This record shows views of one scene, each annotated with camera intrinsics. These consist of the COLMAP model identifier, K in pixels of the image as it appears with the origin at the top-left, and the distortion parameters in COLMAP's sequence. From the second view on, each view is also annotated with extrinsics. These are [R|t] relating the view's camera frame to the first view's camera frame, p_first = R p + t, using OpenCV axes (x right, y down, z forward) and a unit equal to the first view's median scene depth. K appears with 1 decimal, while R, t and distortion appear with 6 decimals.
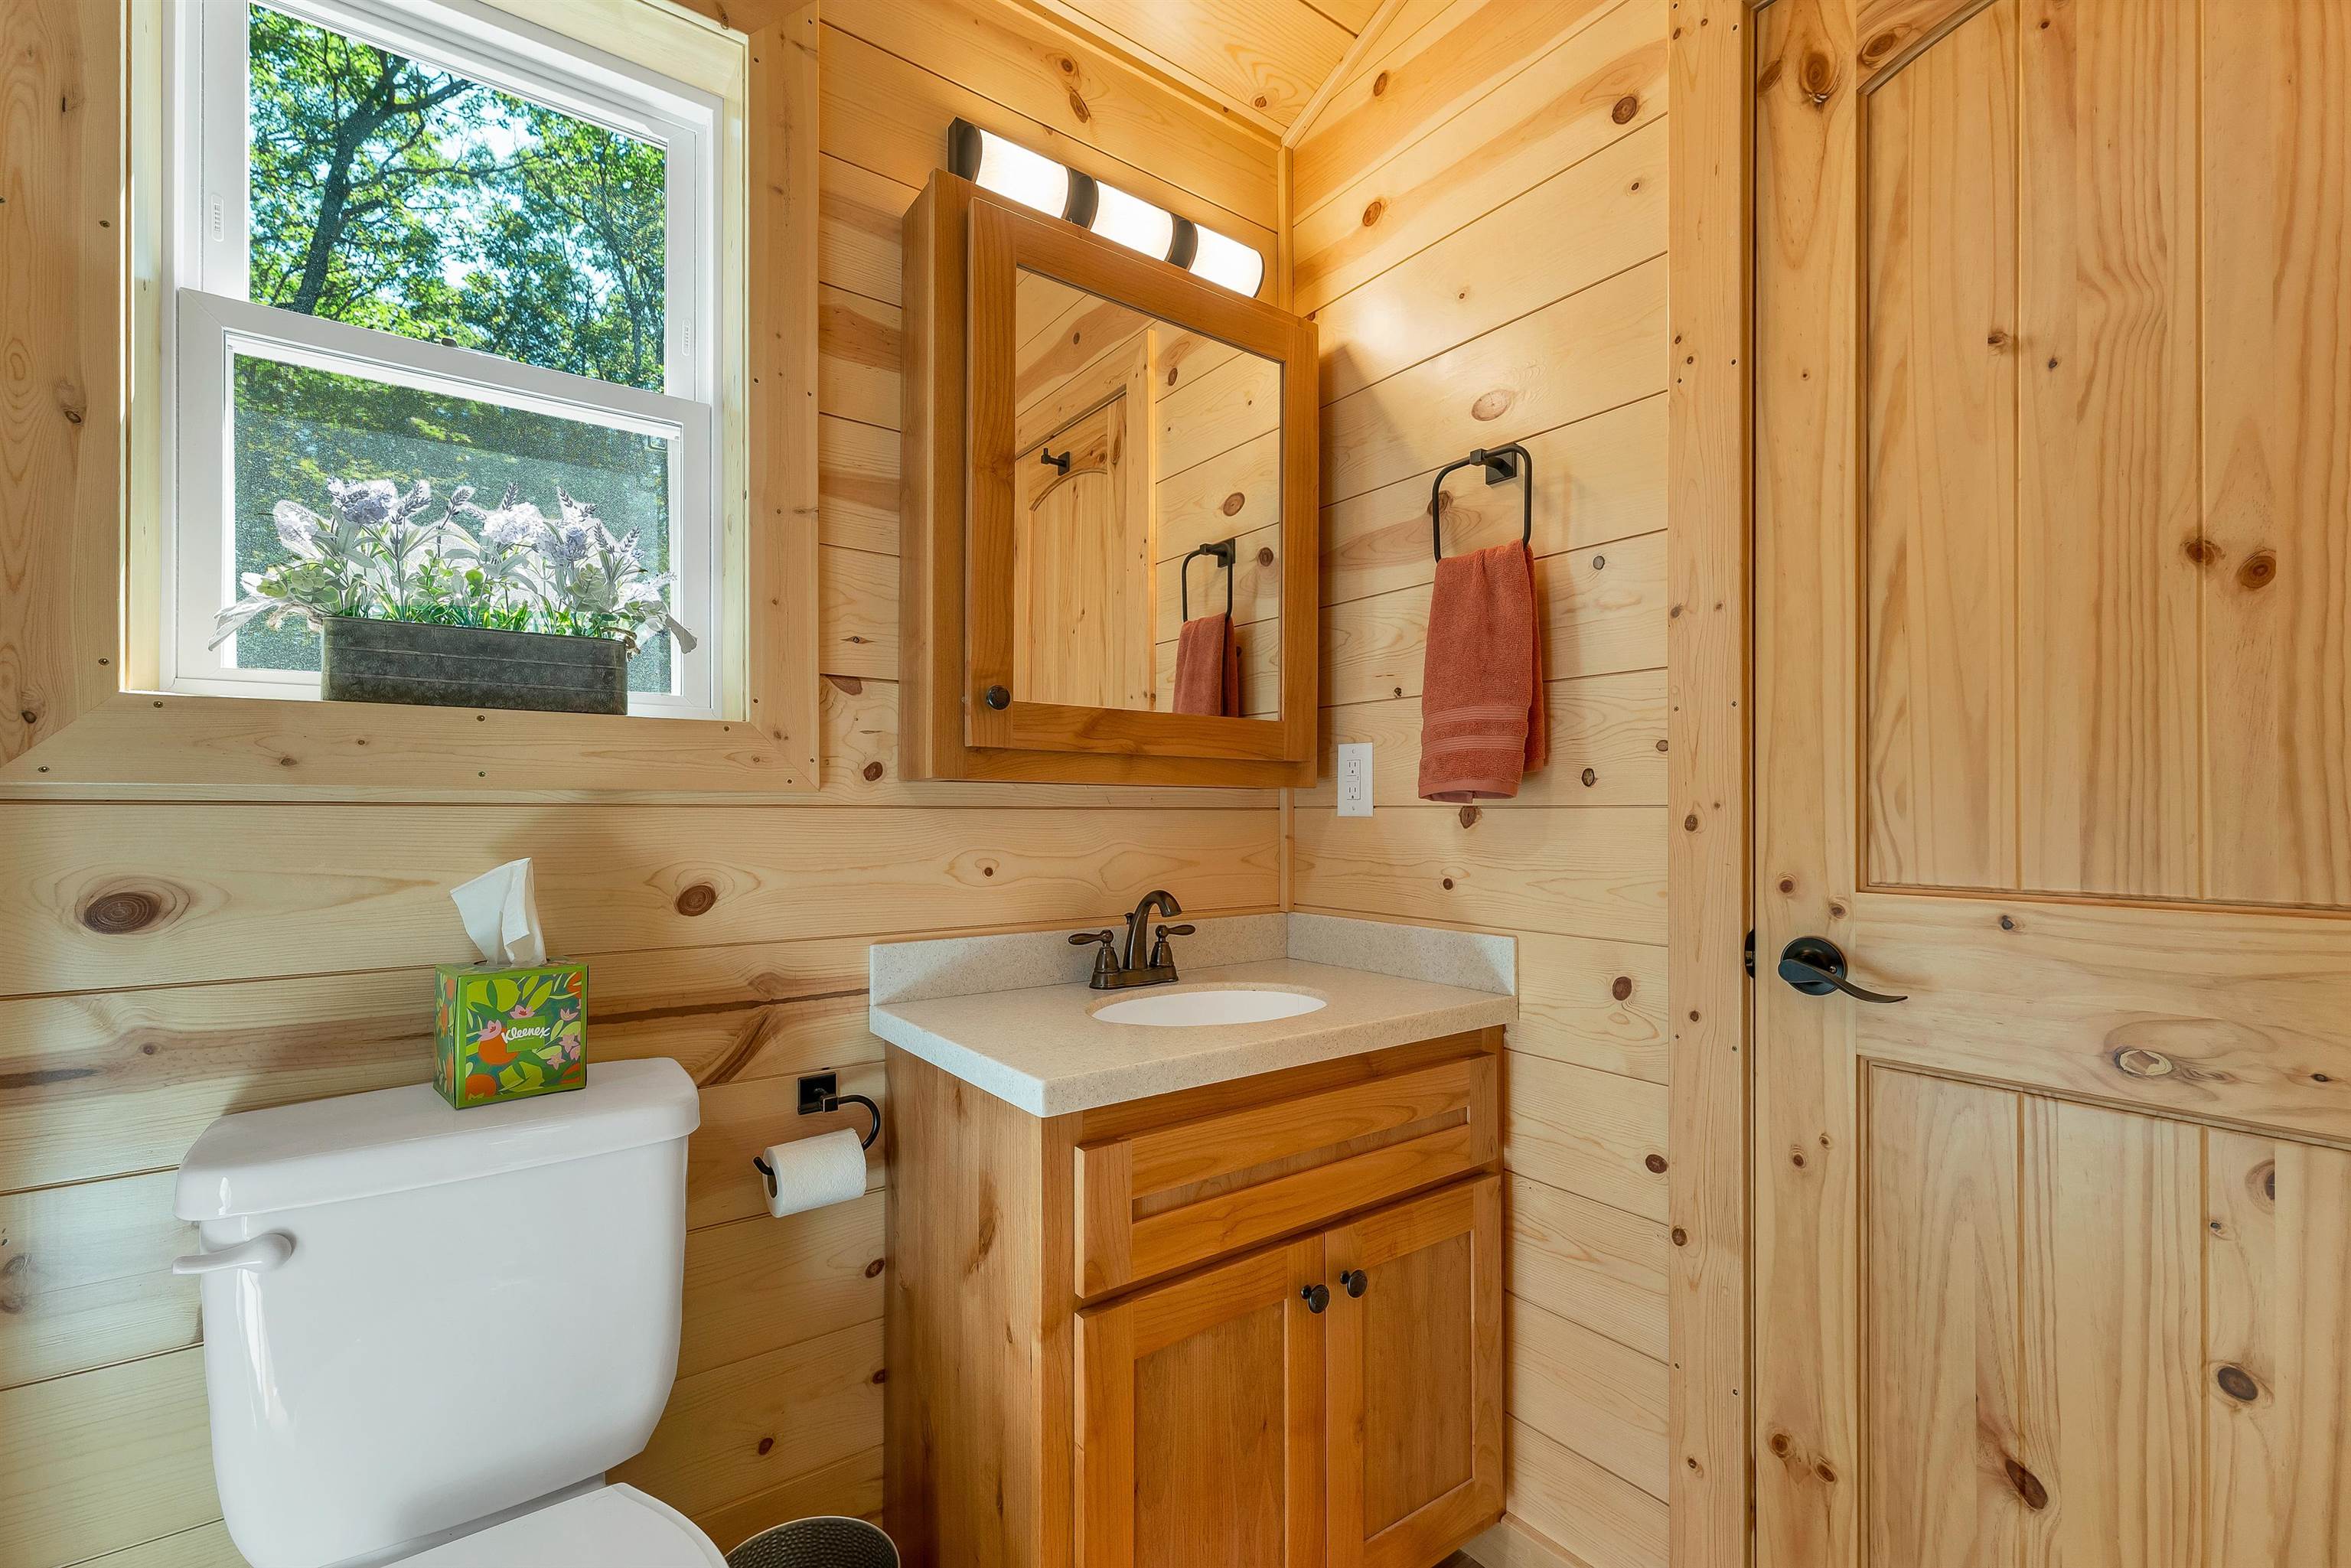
lens RADIAL K [[994.1, 0, 1168.1], [0, 994.1, 794.4], [0, 0, 1]] dist [0.002466, -0.000106]
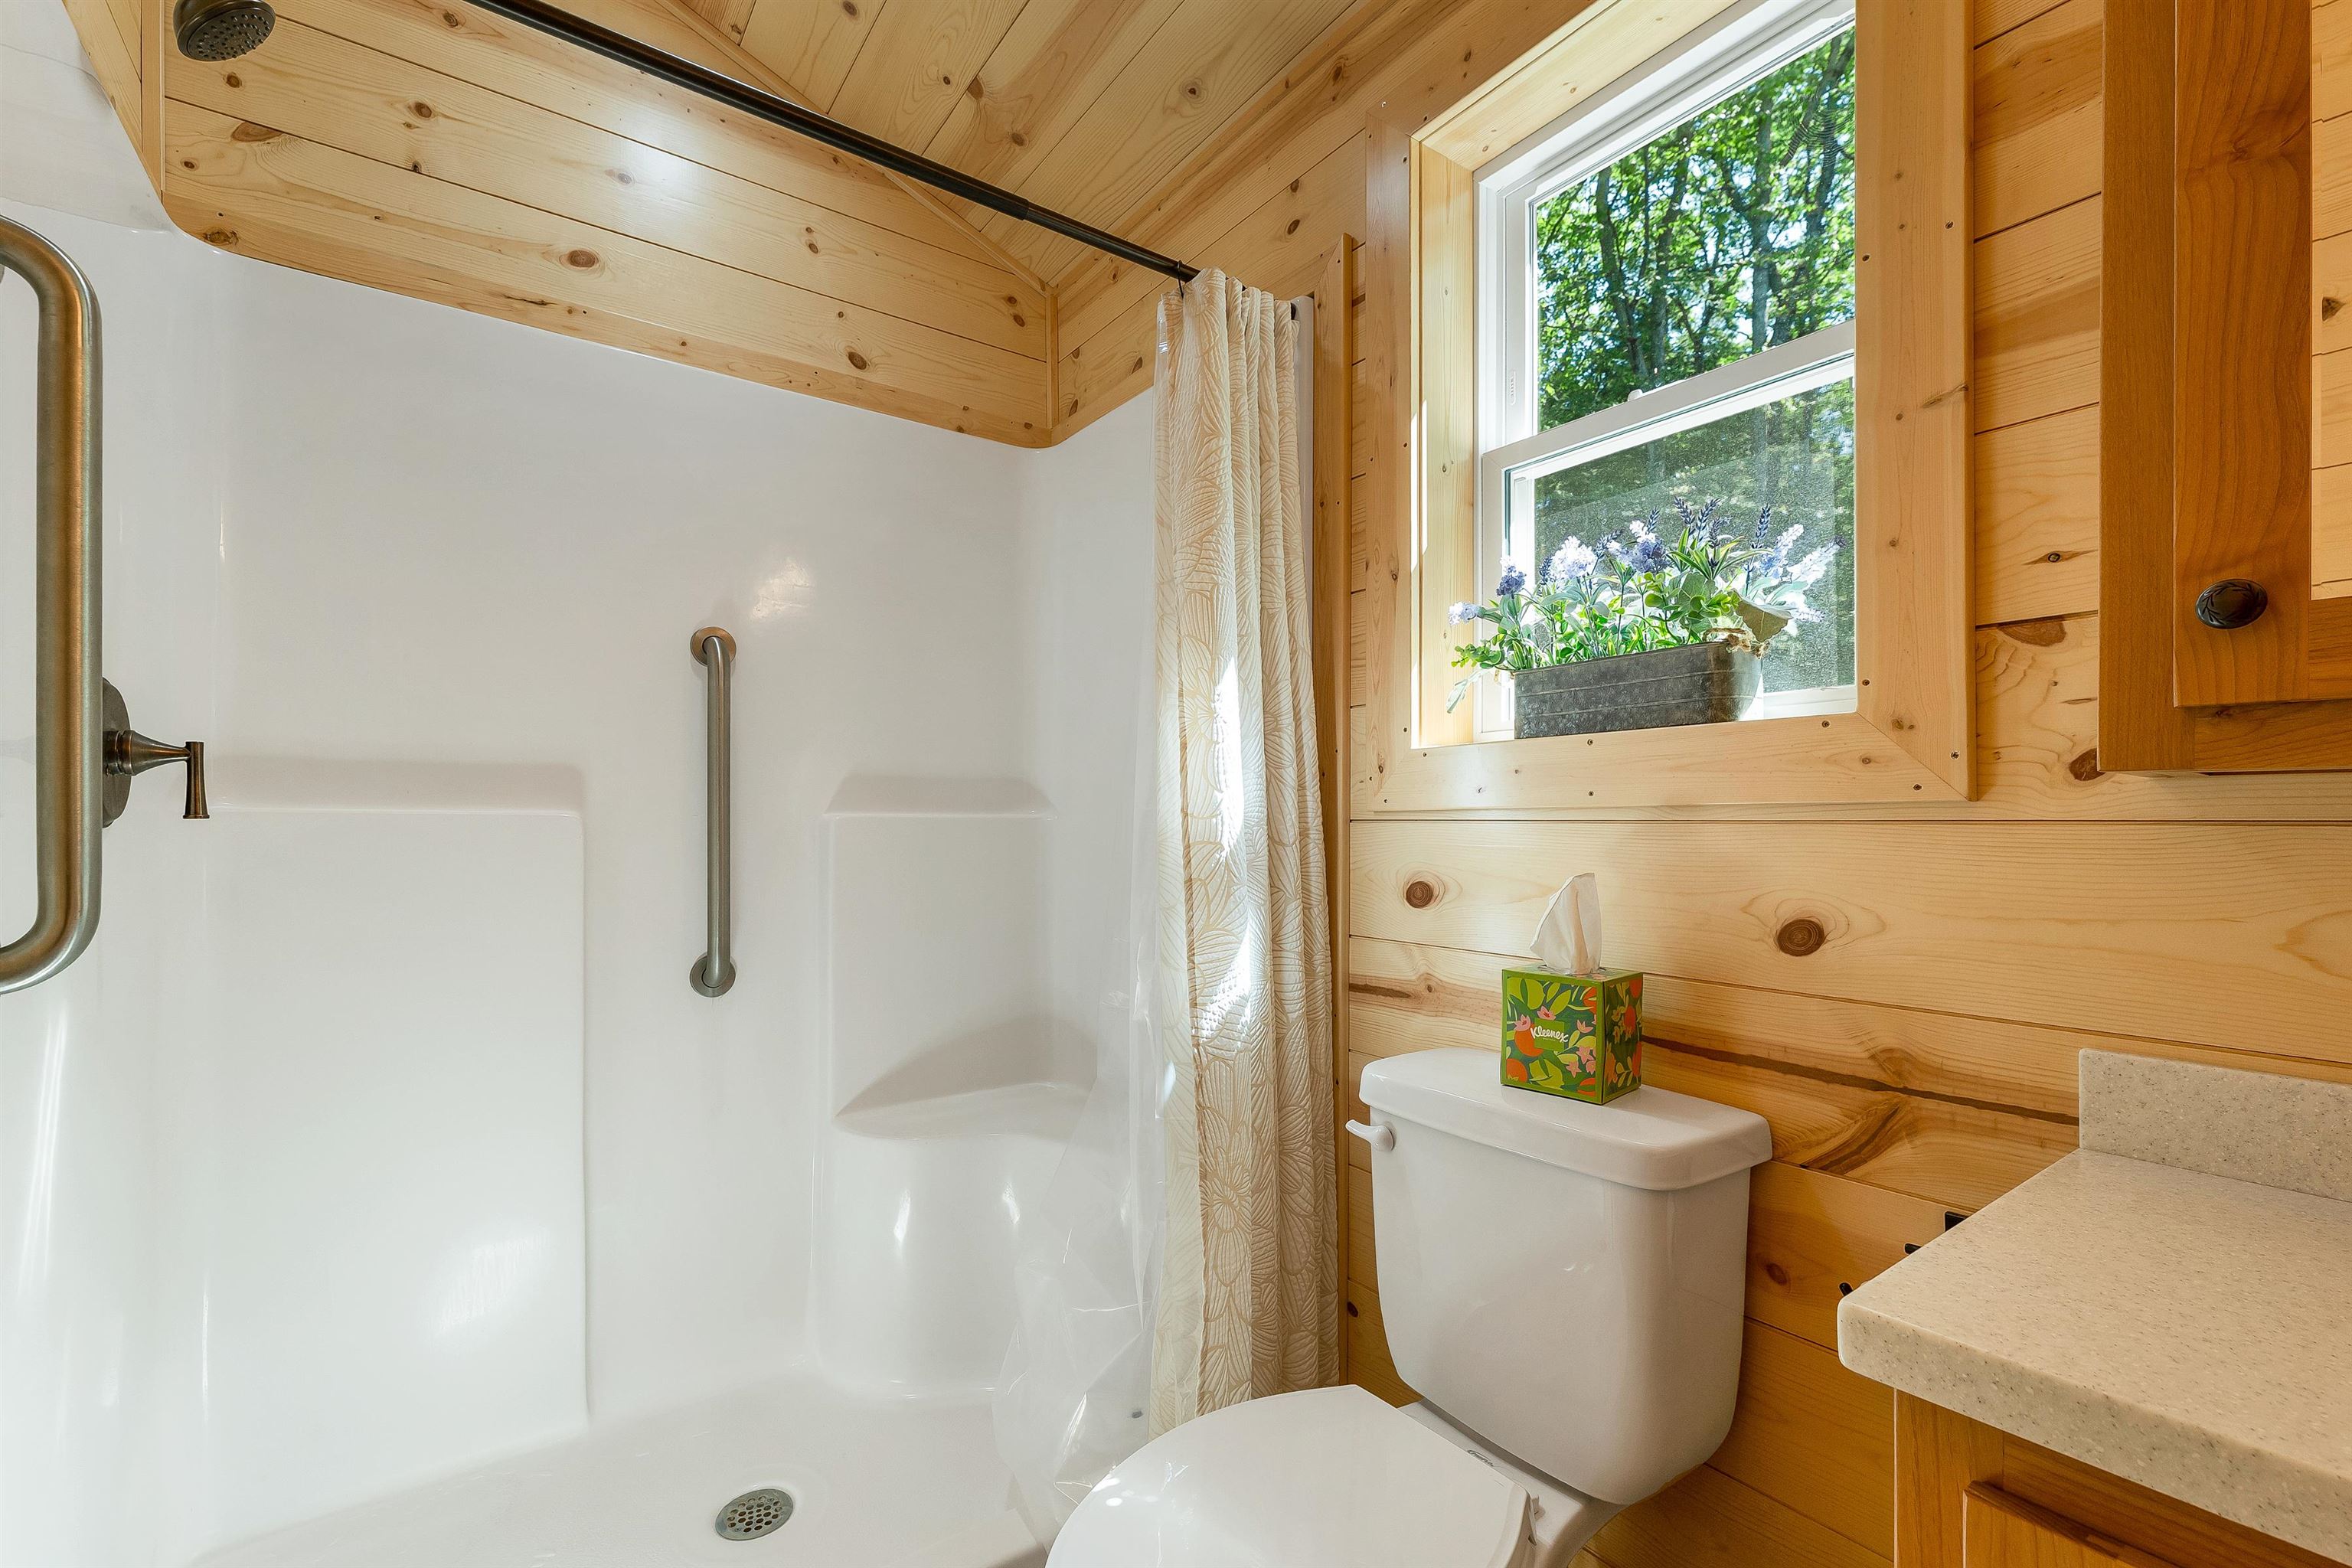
lens RADIAL K [[1004.2, 0, 1177.4], [0, 1004.2, 816.9], [0, 0, 1]] dist [0.000206, 0.000072]
pose [[-0.012834, -0.009006, -0.999877, 0.371837], [0.013671, 0.999864, -0.009182, 0.008042], [0.999824, -0.013787, -0.012709, 0.511633]]
